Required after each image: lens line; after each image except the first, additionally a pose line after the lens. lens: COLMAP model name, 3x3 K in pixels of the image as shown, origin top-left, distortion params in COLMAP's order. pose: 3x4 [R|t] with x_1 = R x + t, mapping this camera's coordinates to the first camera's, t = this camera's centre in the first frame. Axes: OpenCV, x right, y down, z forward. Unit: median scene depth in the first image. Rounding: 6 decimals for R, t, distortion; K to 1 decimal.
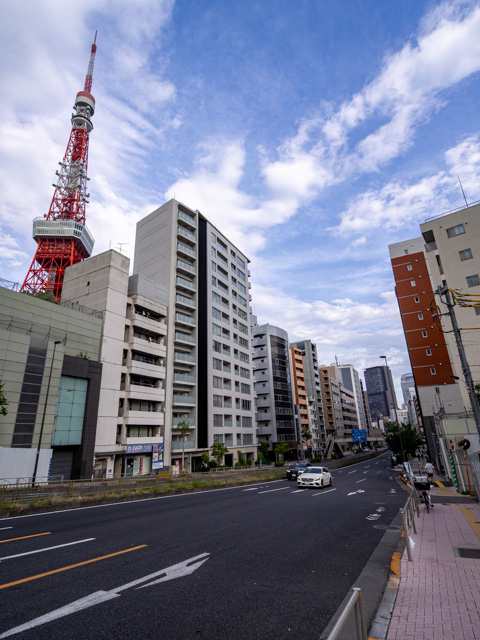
lens RADIAL K [[342.3, 0, 240.0], [0, 342.3, 320.3], [0, 0, 1]] dist [-0.004380, -0.002323]
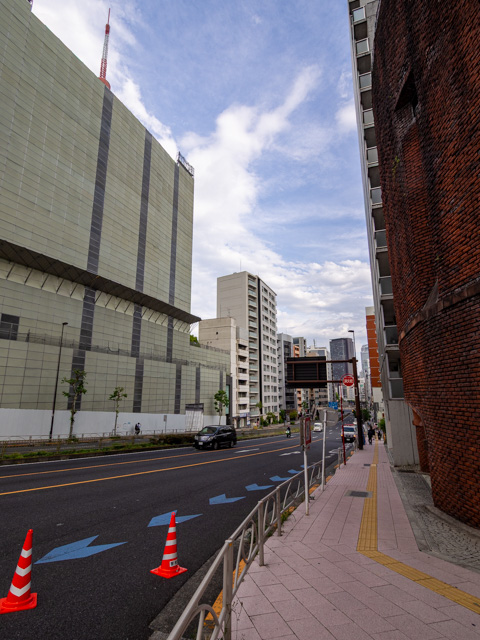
lens RADIAL K [[342.3, 0, 239.9], [0, 342.3, 319.3], [0, 0, 1]] dist [-0.004380, -0.002323]
pose [[0.994480, 0.052300, 0.090958, -0.329166], [-0.062206, 0.992014, 0.109724, -0.272985], [-0.084493, -0.114777, 0.989791, -0.630516]]
